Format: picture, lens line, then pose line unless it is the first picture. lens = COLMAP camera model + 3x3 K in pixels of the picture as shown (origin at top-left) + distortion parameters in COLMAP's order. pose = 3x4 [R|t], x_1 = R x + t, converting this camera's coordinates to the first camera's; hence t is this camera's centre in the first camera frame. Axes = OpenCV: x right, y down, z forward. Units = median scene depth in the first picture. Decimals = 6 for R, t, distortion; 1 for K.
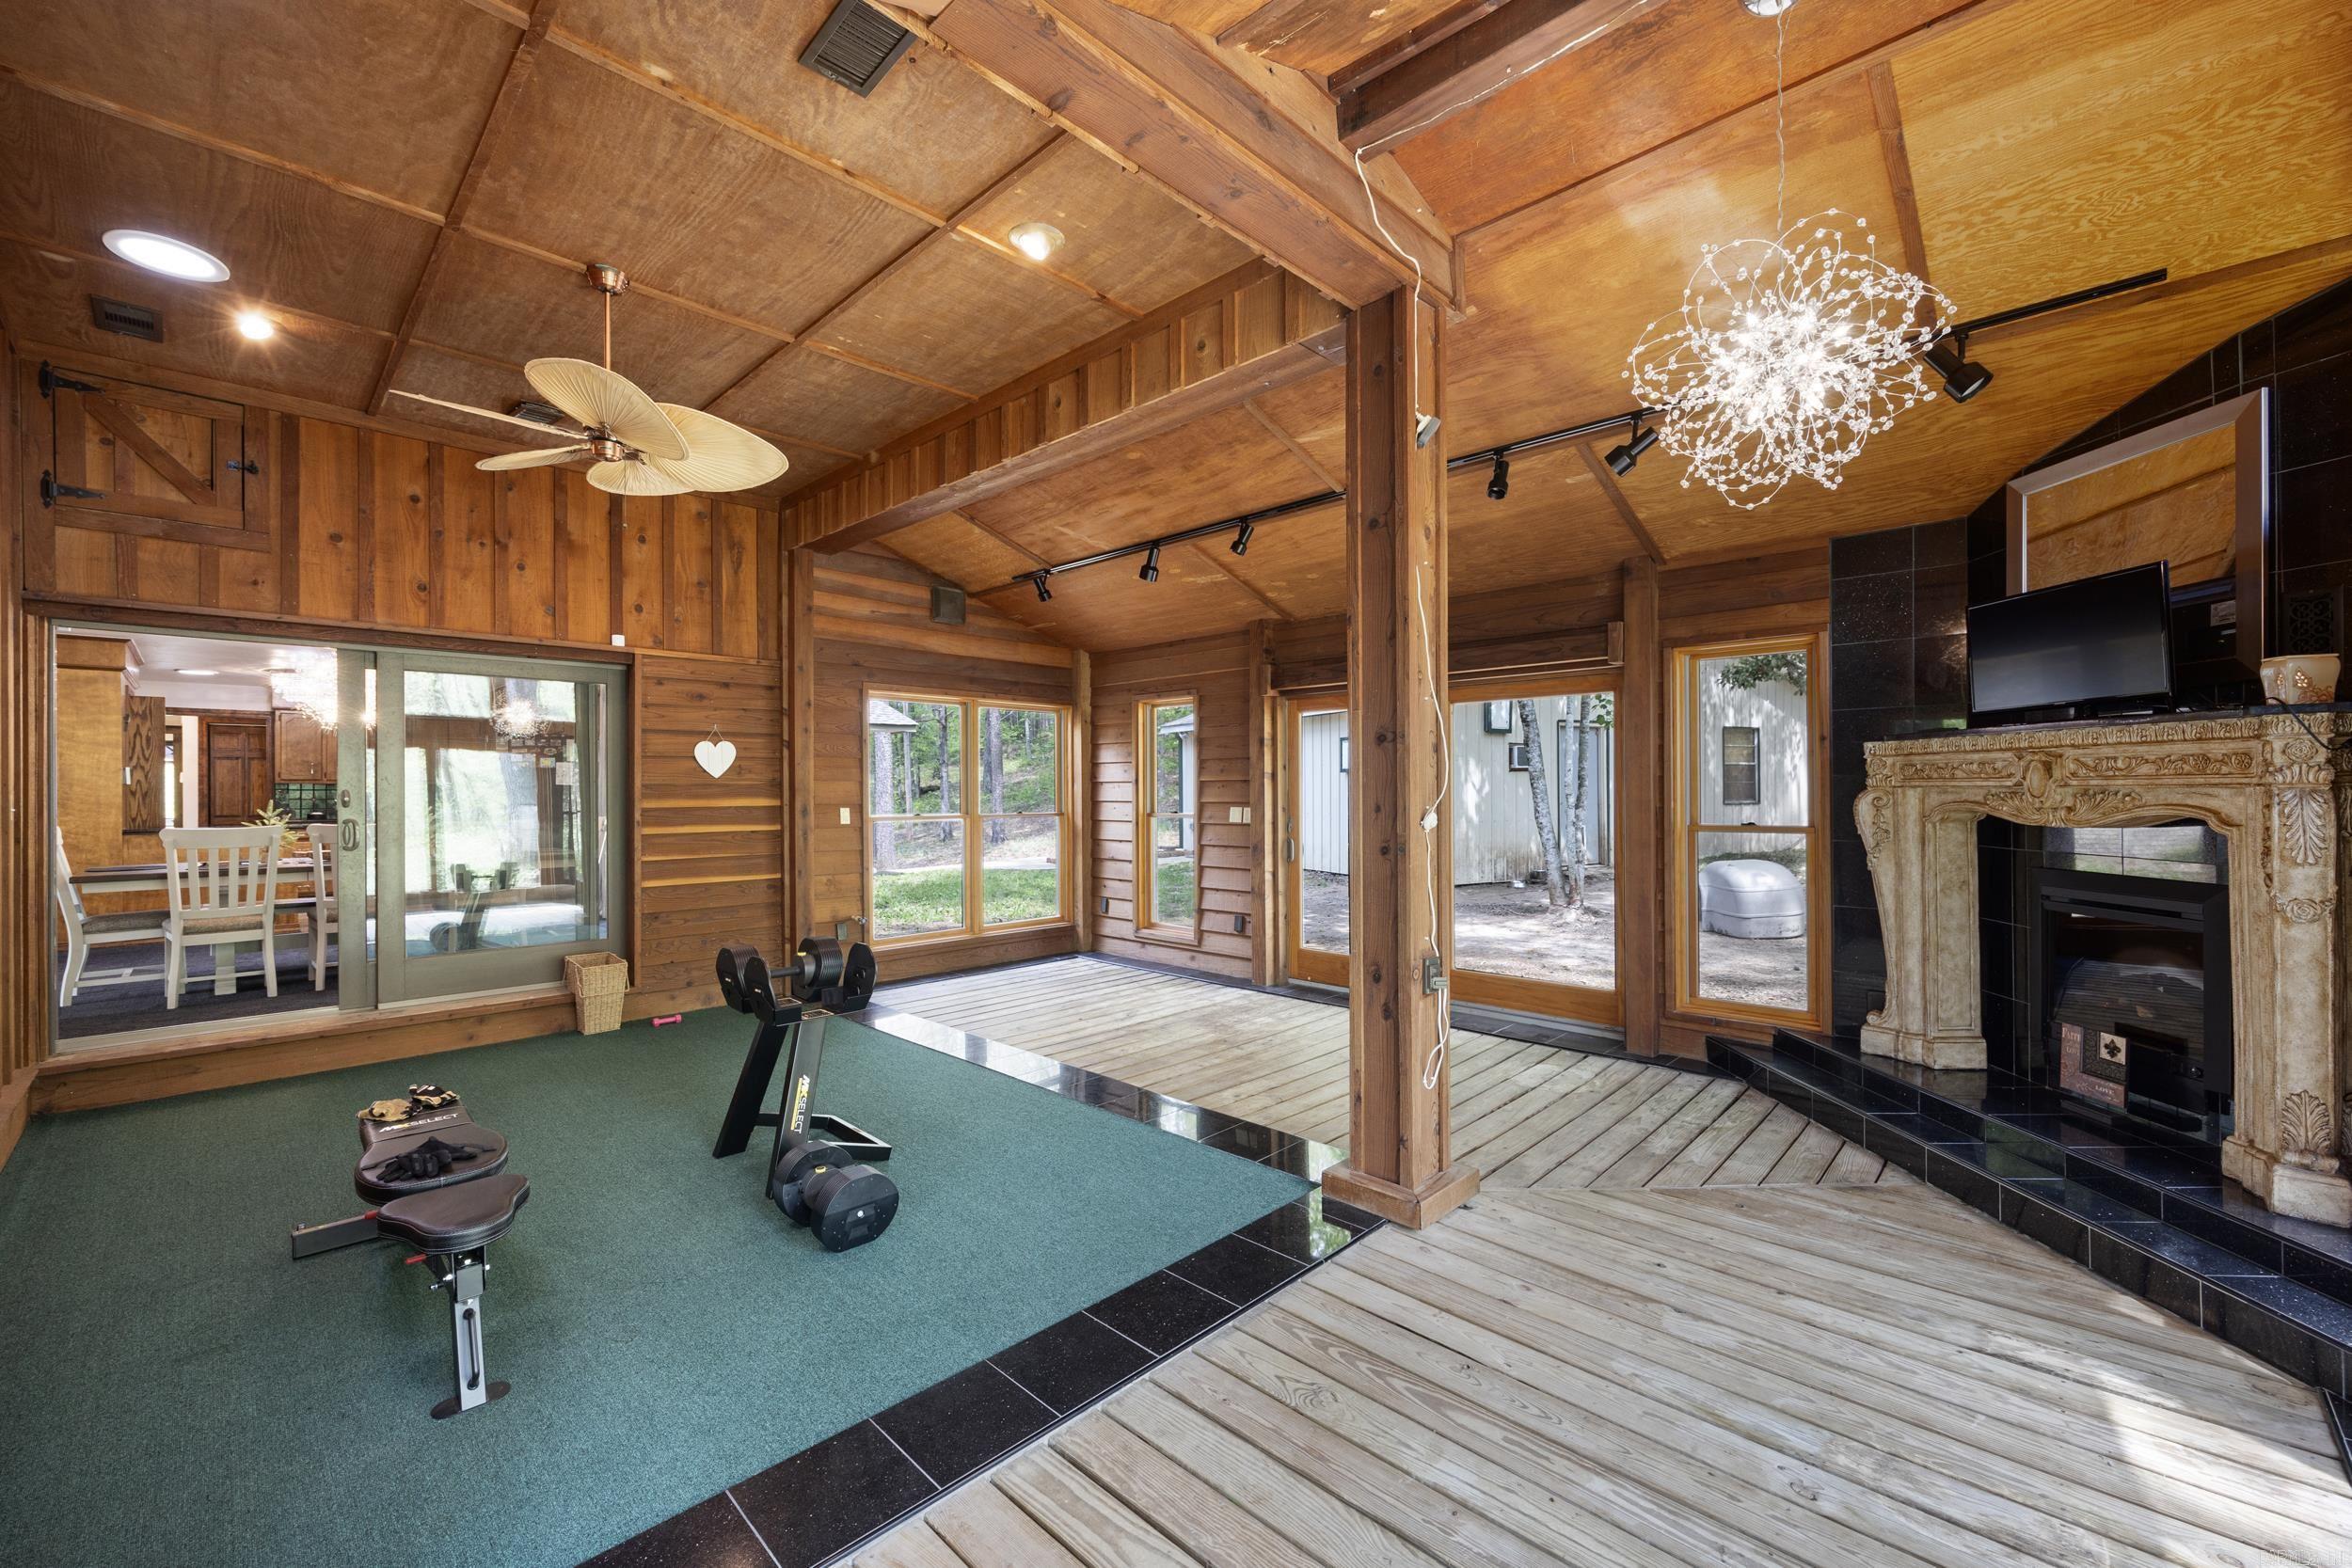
lens RADIAL K [[950.6, 0, 1176.0], [0, 950.6, 784.0], [0, 0, 1]] dist [0.000055, 0.000036]
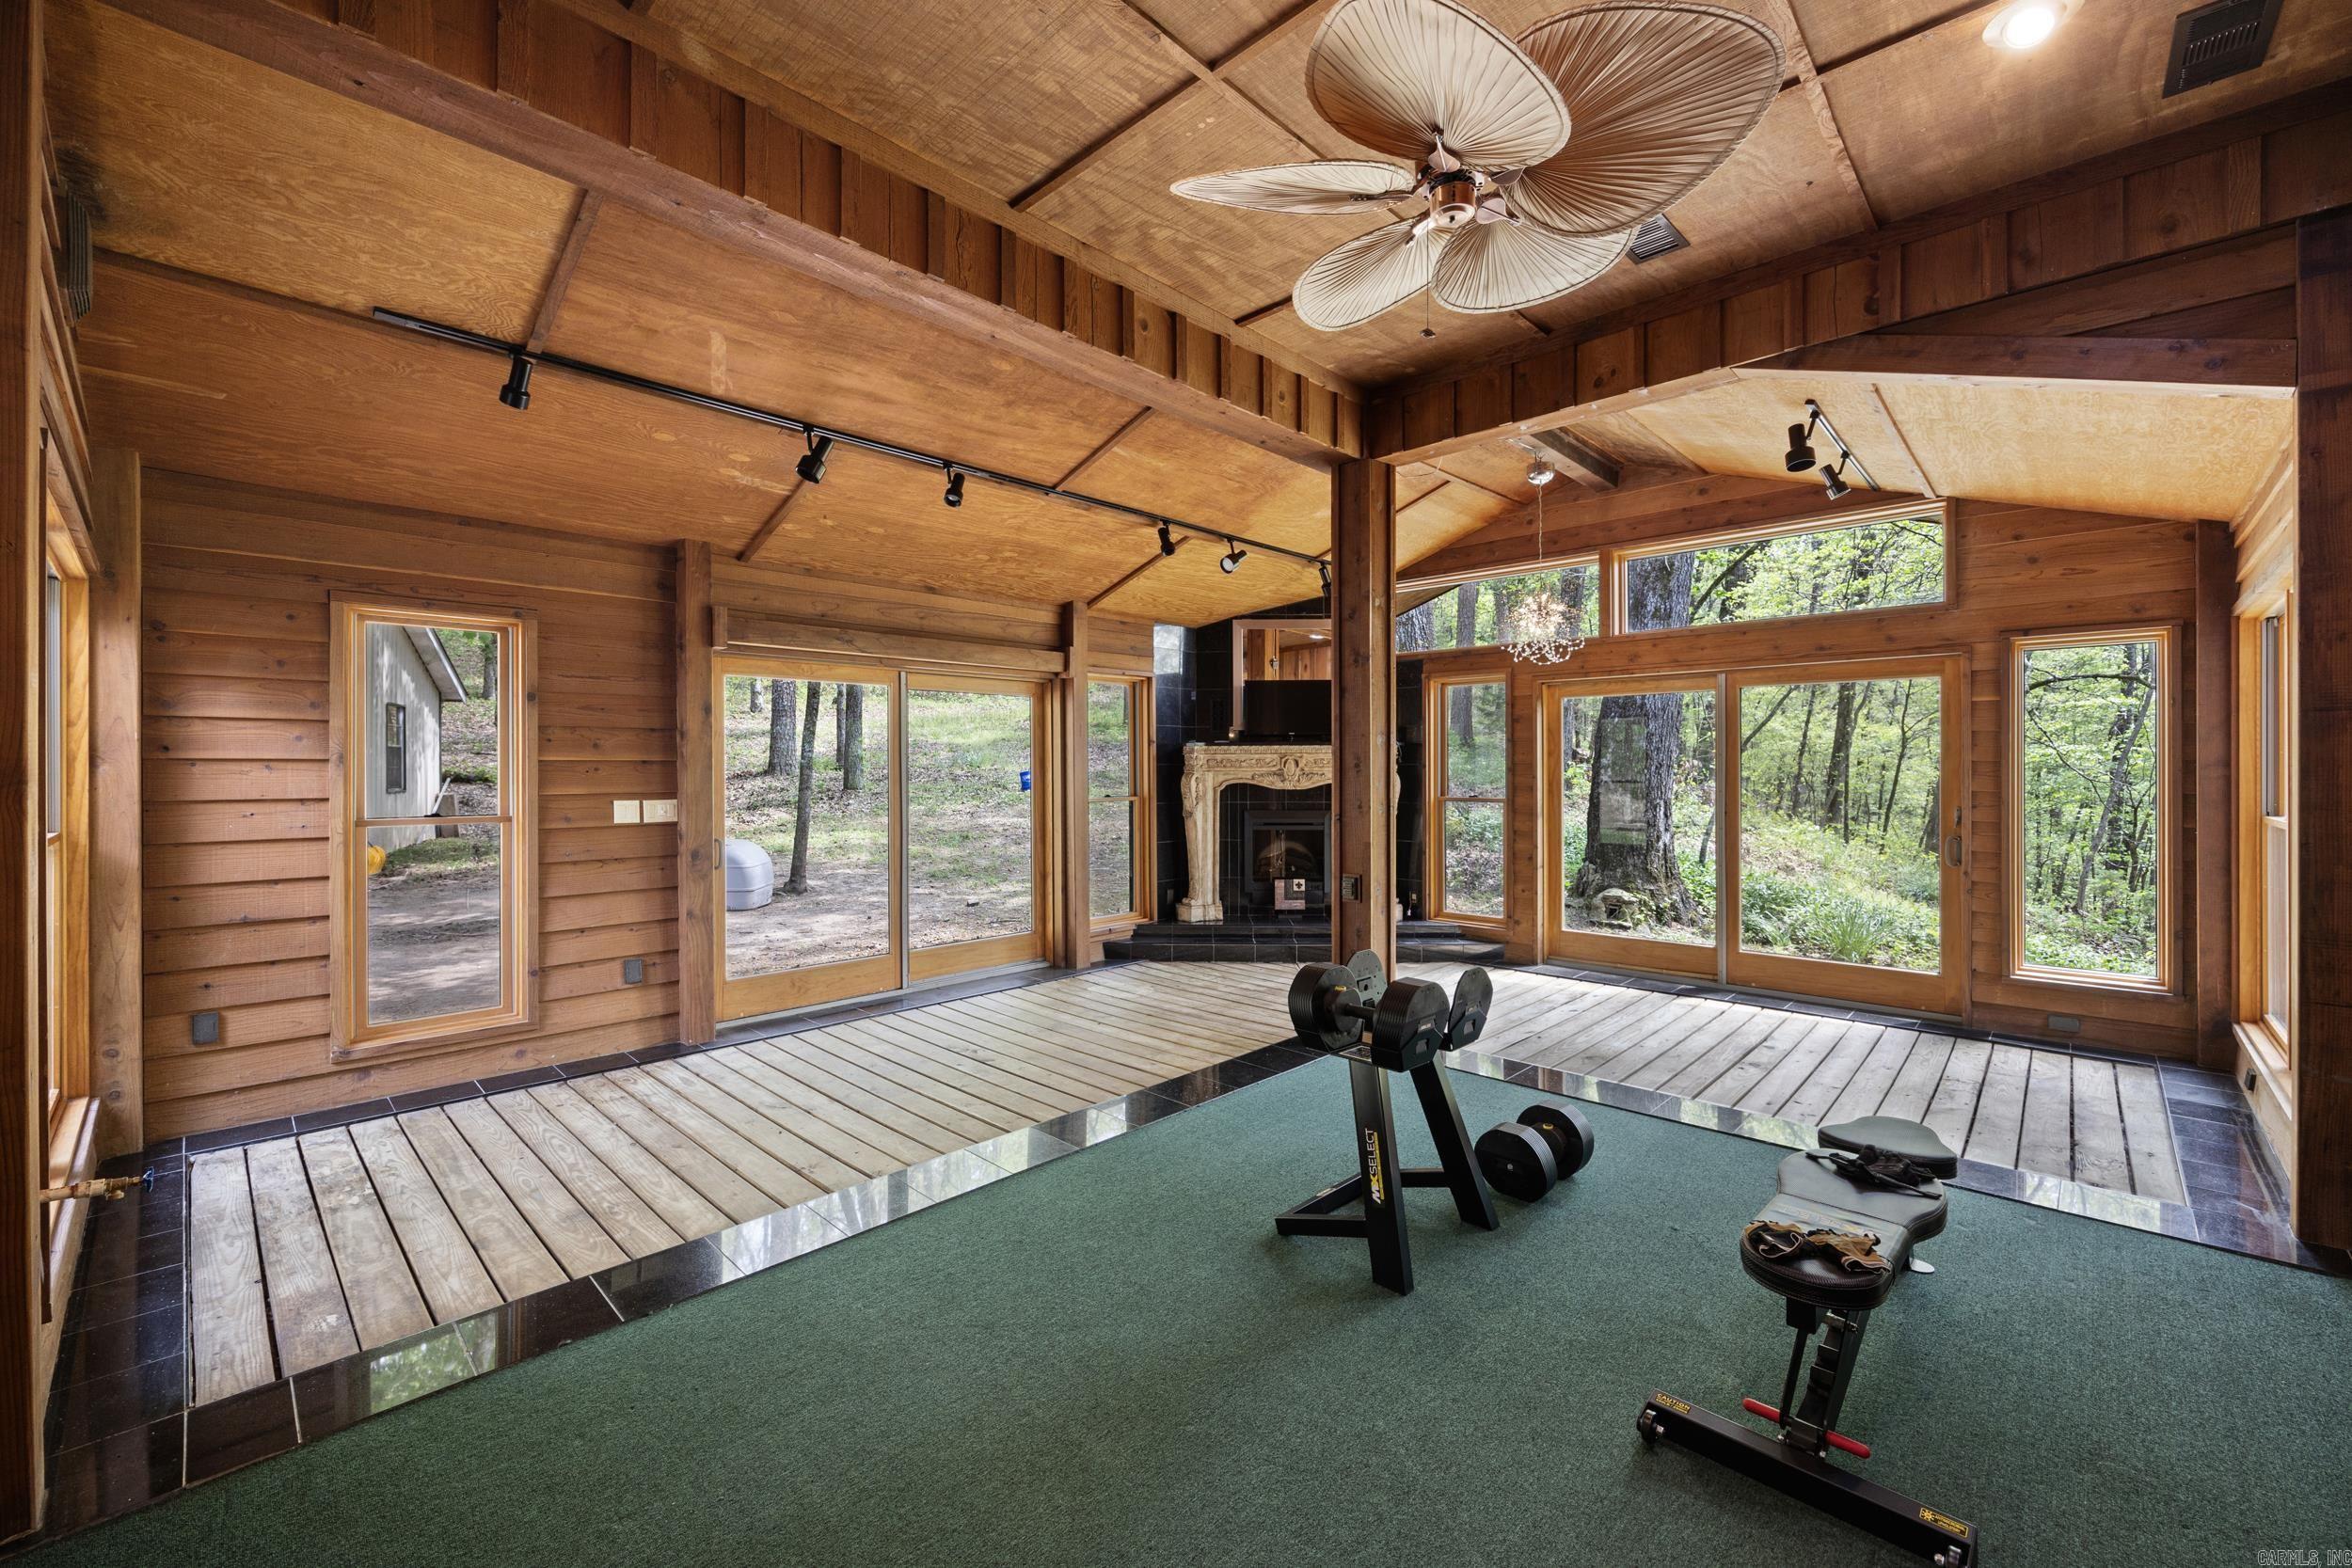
lens RADIAL K [[951.1, 0, 1184.3], [0, 951.1, 768.9], [0, 0, 1]] dist [-0.000553, 0.000011]
pose [[-0.003807, 0.002777, 0.999989, -0.894278], [-0.003190, 0.999991, -0.002789, 0.003610], [-0.999988, -0.003201, -0.003799, 0.876562]]
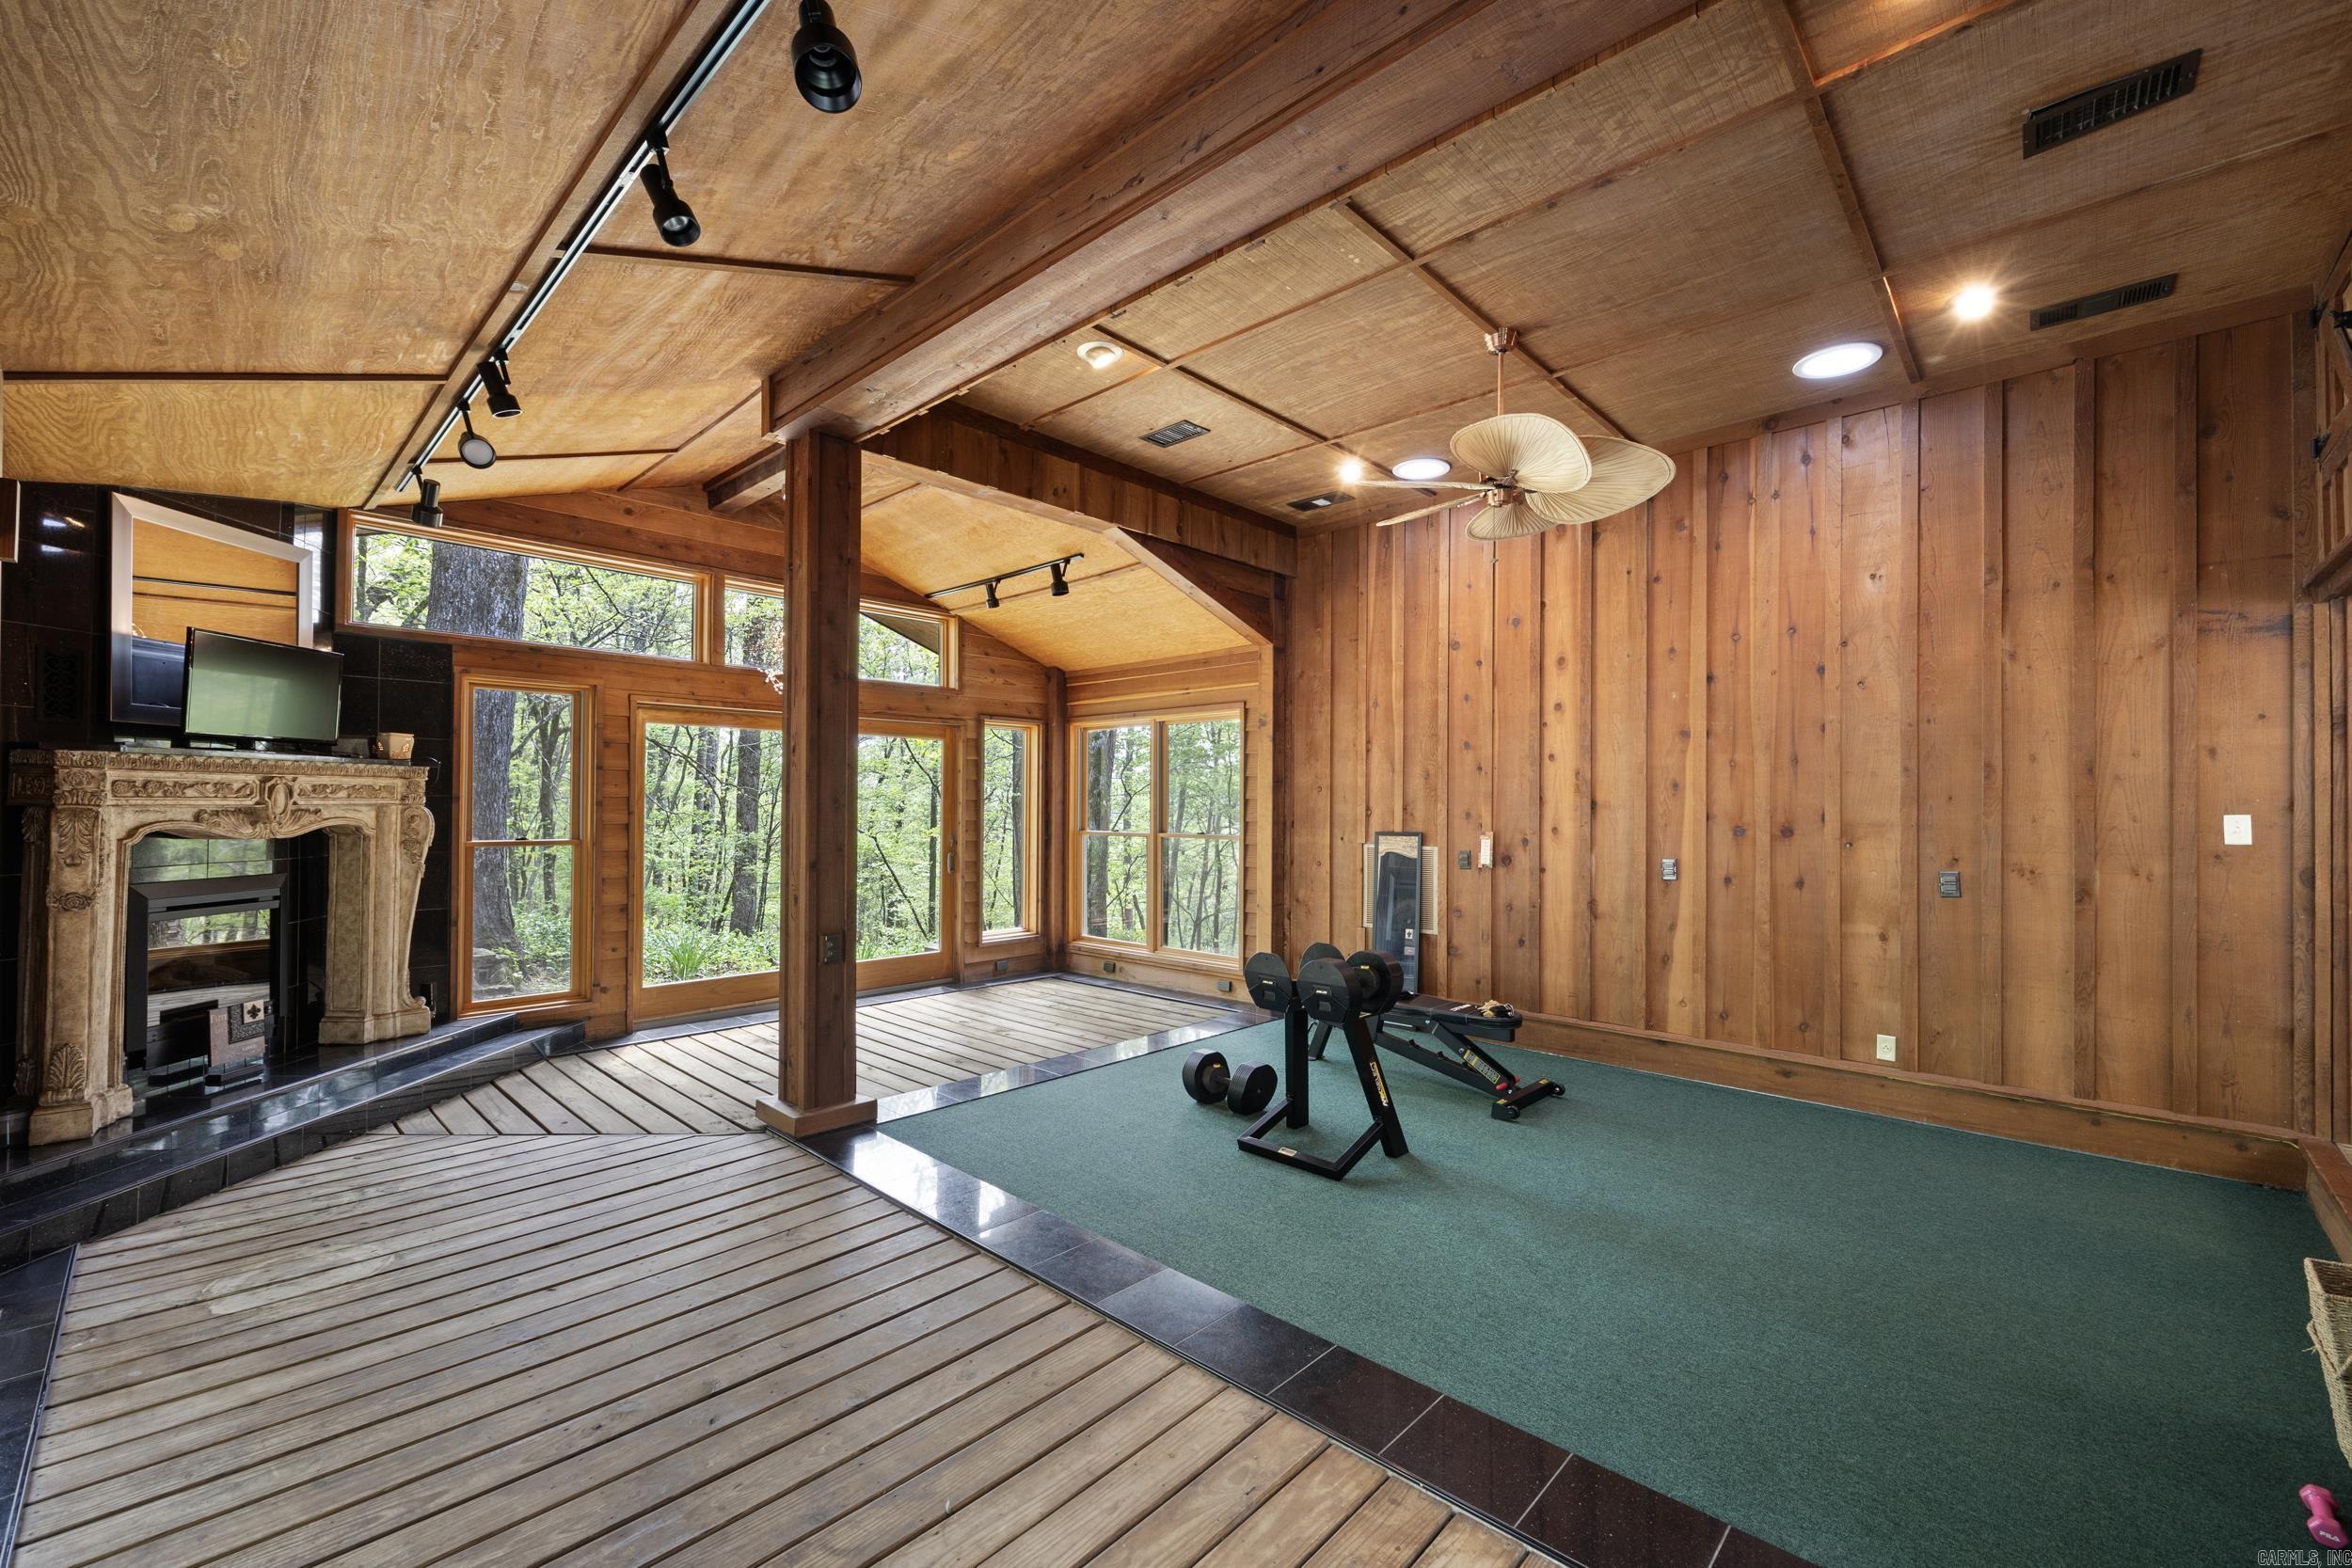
lens RADIAL K [[952.2, 0, 1187.2], [0, 952.2, 799.0], [0, 0, 1]] dist [0.002039, 0.000333]
pose [[-0.999874, -0.002803, -0.015644, -0.163044], [-0.002622, 0.999930, -0.011577, 0.004107], [0.015676, -0.011535, -0.999811, 1.561228]]
